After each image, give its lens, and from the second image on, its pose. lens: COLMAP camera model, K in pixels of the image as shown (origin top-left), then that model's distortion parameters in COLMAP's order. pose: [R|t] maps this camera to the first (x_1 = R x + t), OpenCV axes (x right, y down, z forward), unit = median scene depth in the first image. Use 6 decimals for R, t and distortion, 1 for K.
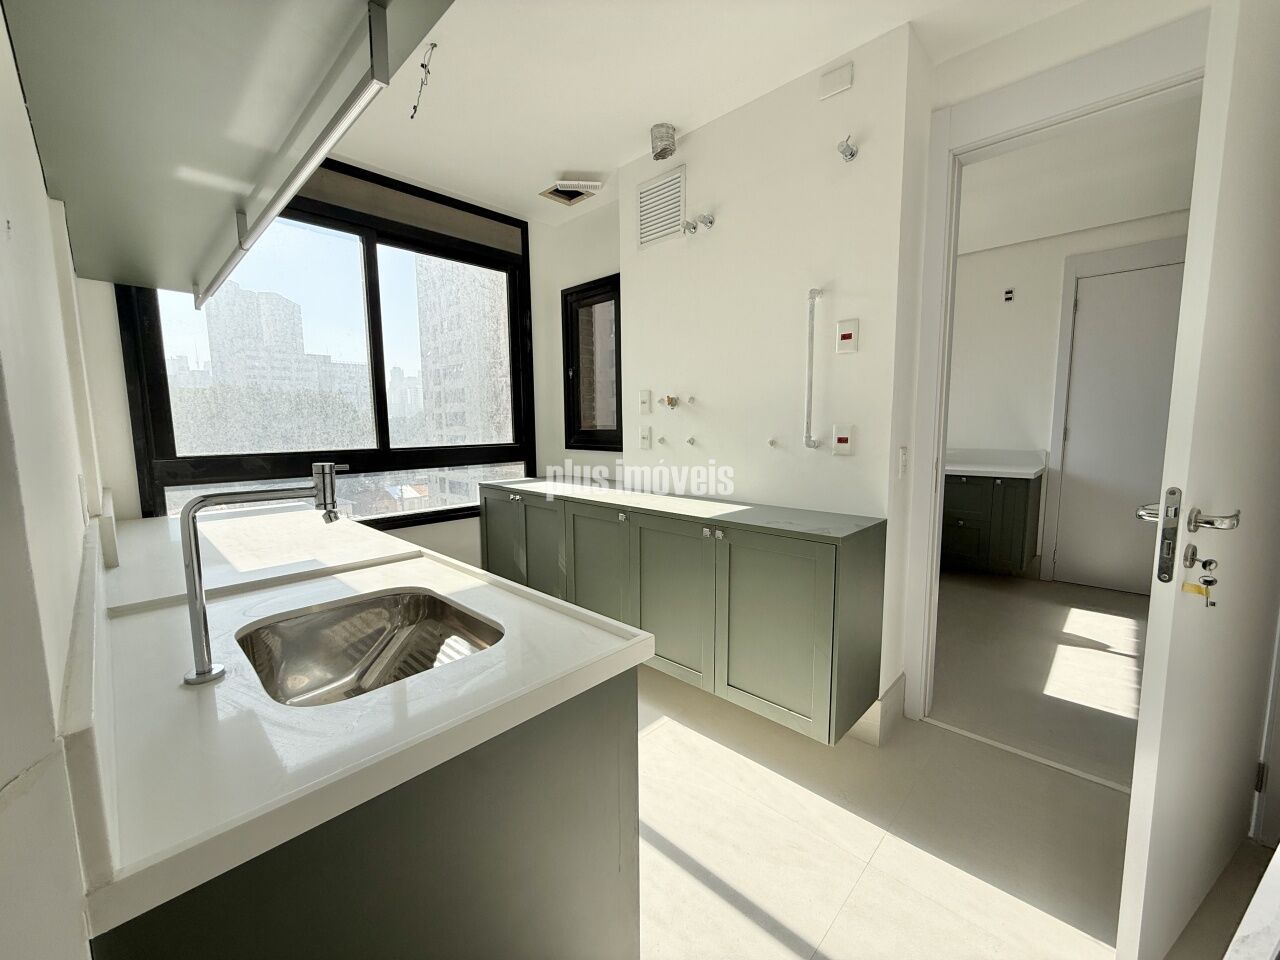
lens RADIAL K [[512.5, 0, 639.0], [0, 512.5, 480.7], [0, 0, 1]] dist [0.001585, -0.000189]
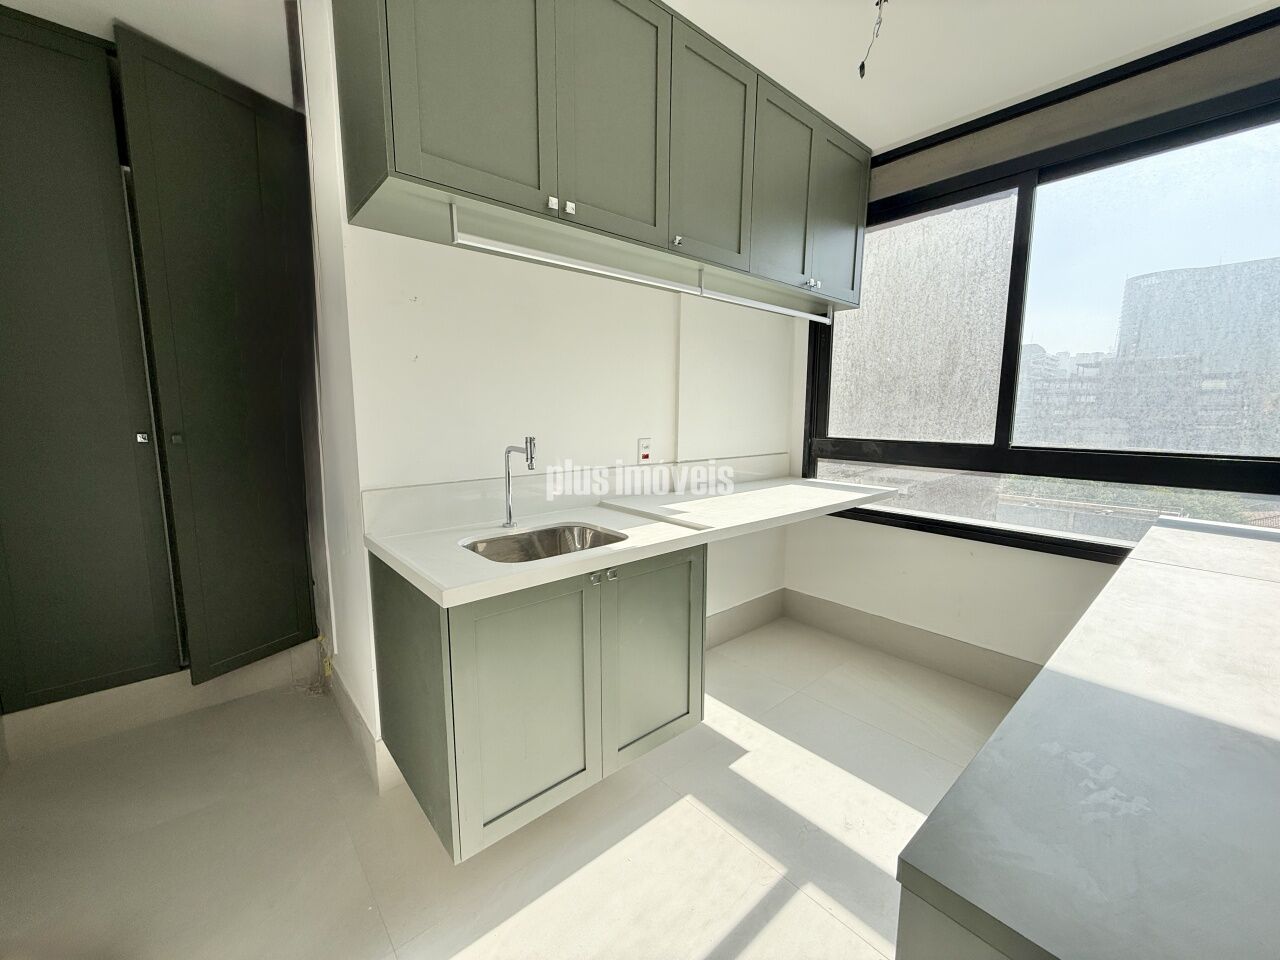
lens RADIAL K [[512.5, 0, 639.0], [0, 512.5, 480.7], [0, 0, 1]] dist [0.001585, -0.000189]
pose [[-0.091572, 0.143676, -0.985379, 0.422276], [-0.117526, 0.981061, 0.153969, -0.072582], [0.988839, 0.129907, -0.072952, 0.545867]]
